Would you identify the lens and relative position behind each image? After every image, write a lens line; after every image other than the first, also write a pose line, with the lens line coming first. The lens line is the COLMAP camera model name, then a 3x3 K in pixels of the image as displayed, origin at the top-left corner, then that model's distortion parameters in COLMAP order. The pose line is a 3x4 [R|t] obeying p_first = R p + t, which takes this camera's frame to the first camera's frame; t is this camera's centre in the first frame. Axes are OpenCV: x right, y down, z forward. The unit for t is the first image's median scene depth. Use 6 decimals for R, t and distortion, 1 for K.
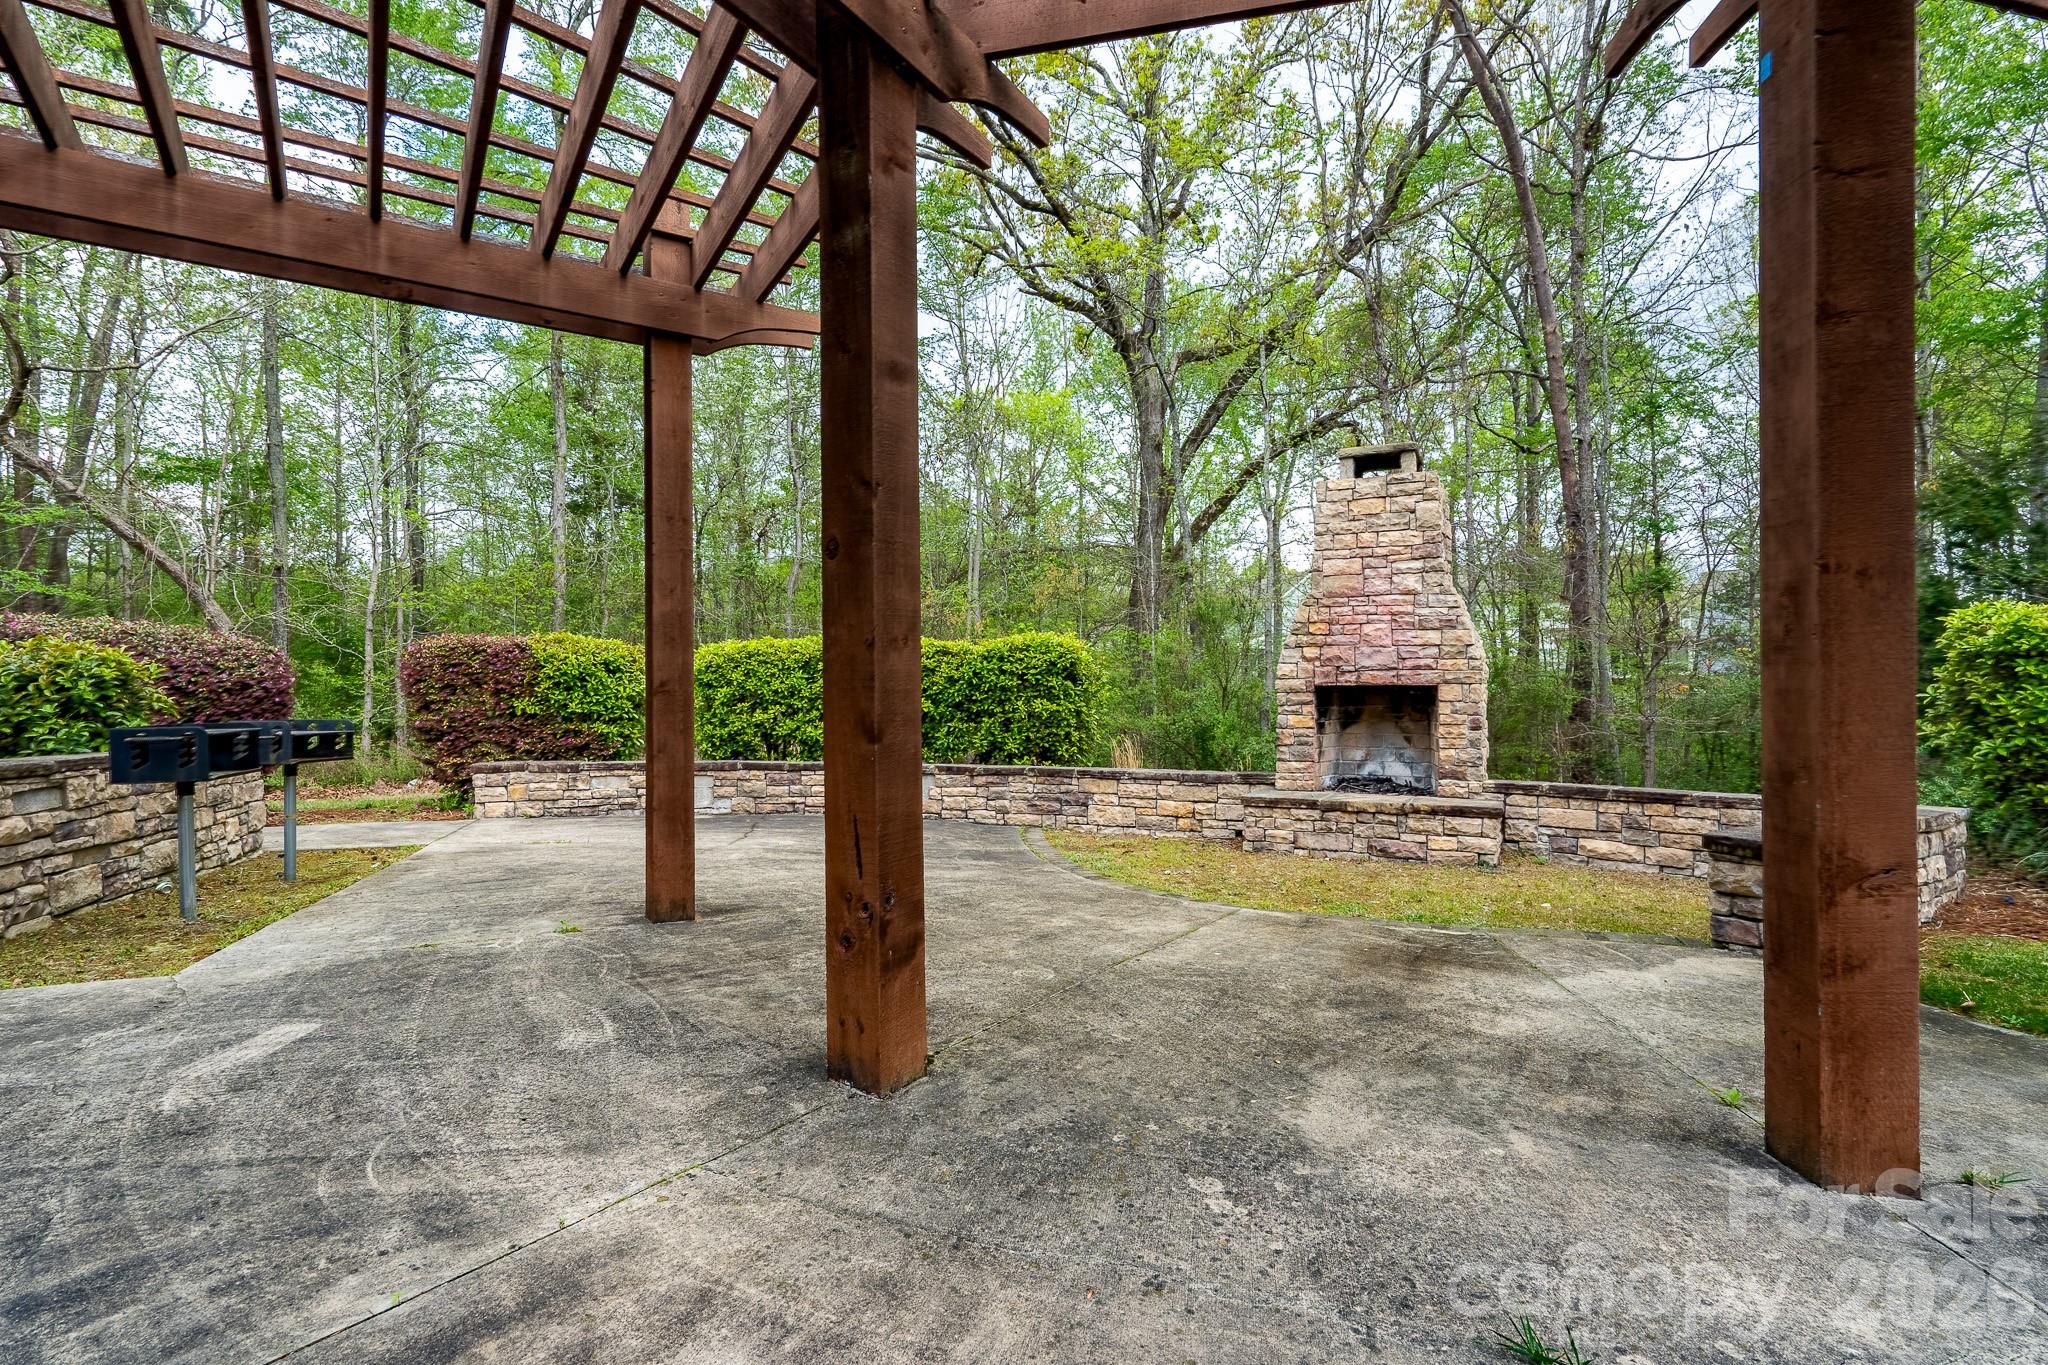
lens RADIAL K [[951.6, 0, 1024.8], [0, 951.6, 672.5], [0, 0, 1]] dist [-0.001218, -0.000108]
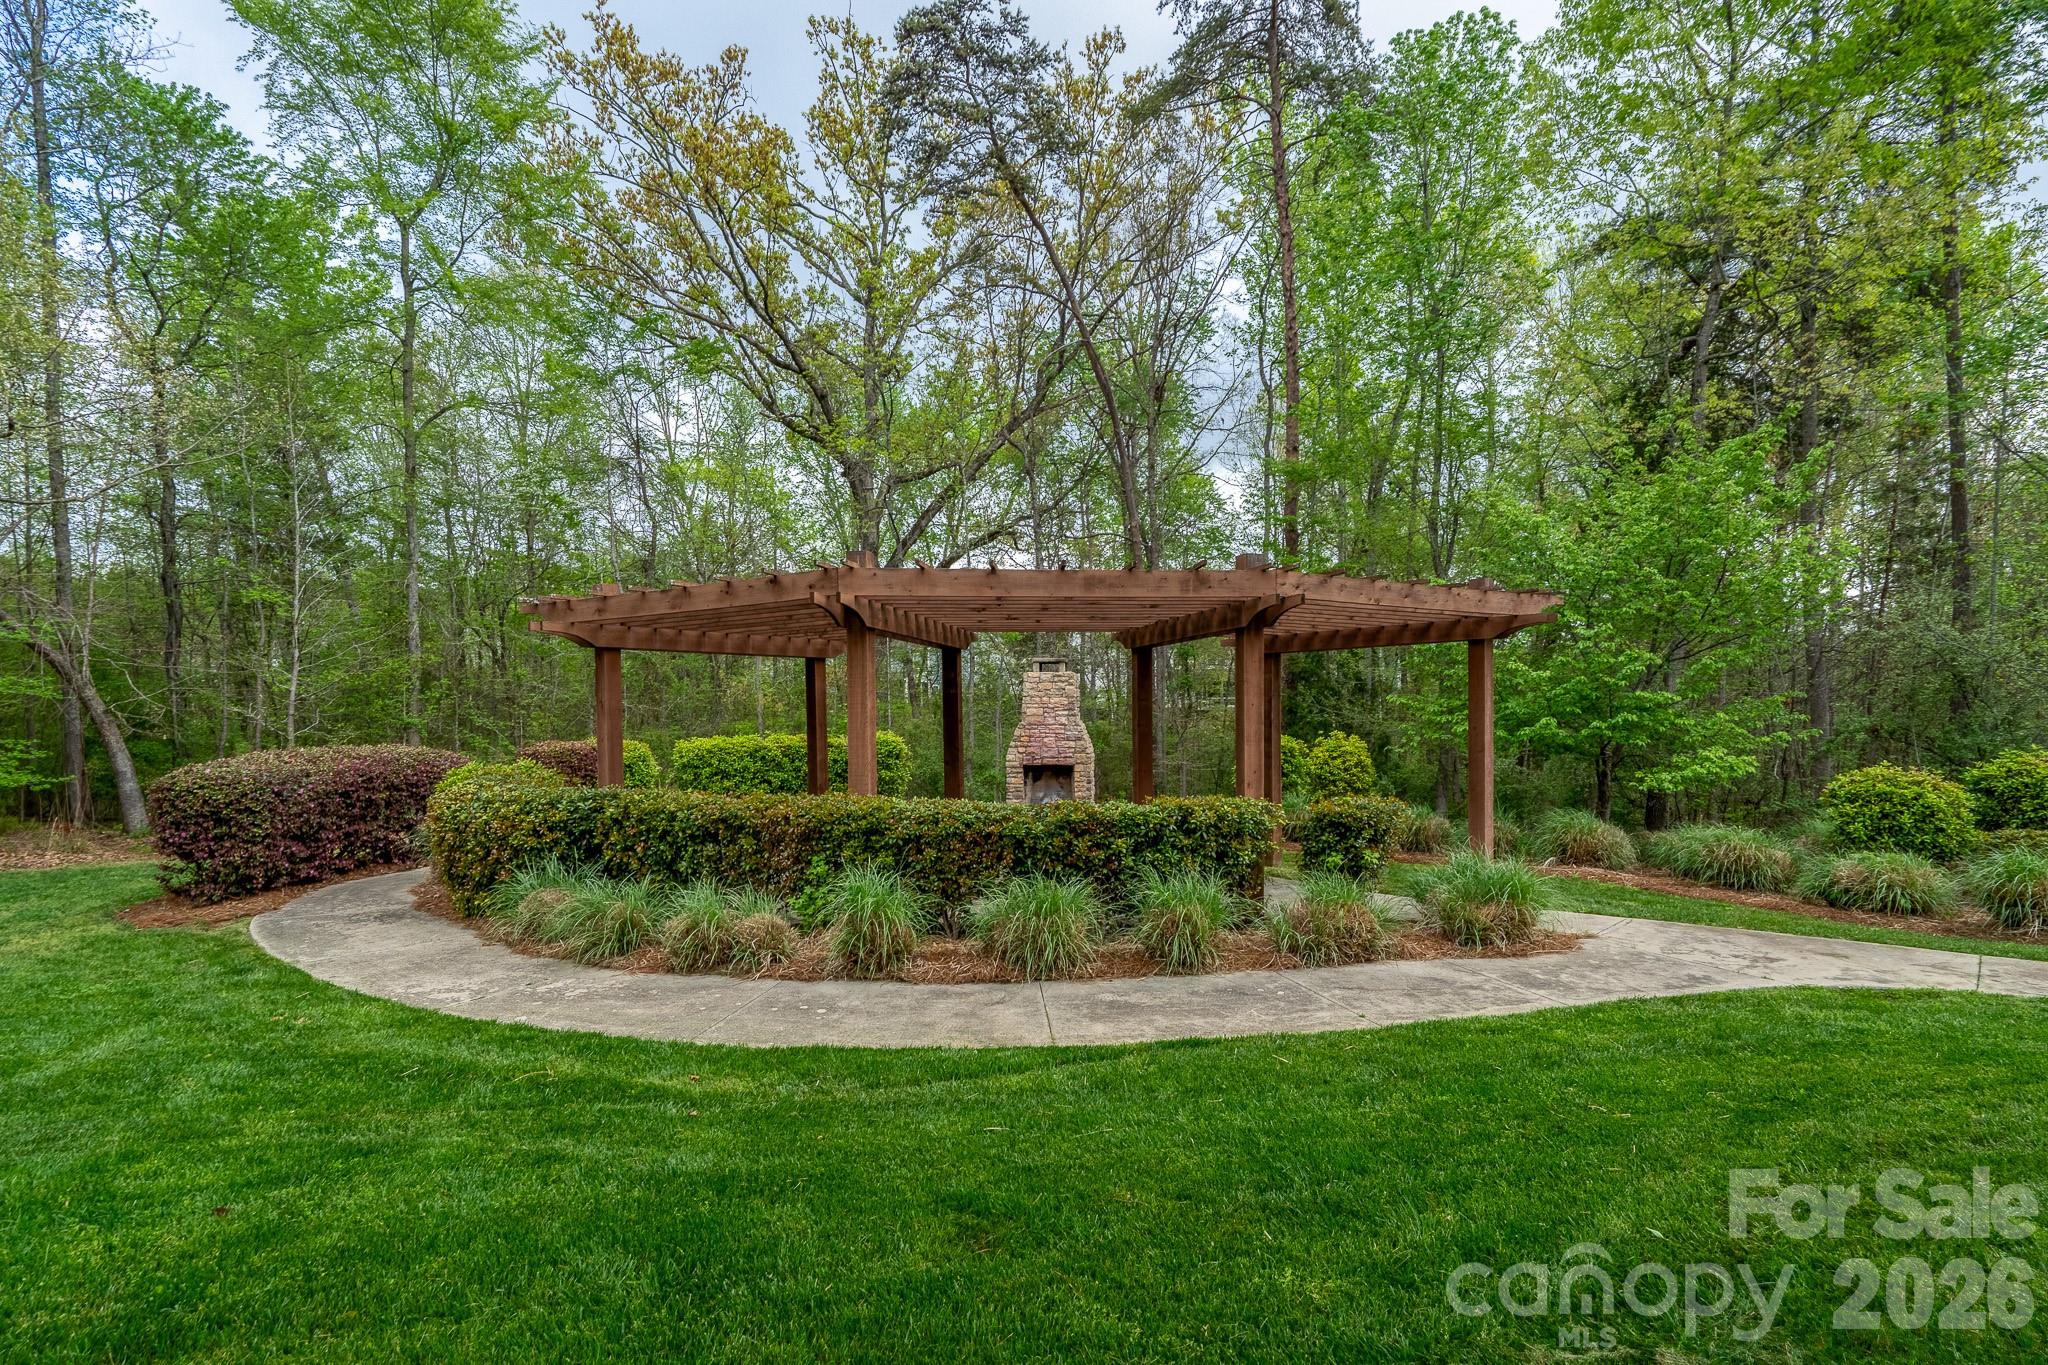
lens RADIAL K [[951.6, 0, 1027.9], [0, 951.6, 685.9], [0, 0, 1]] dist [-0.001218, -0.000108]
pose [[0.930940, -0.000243, 0.365172, -0.479928], [-0.001282, 0.999991, 0.003932, -0.172486], [-0.365170, -0.004128, 0.930932, -1.036499]]
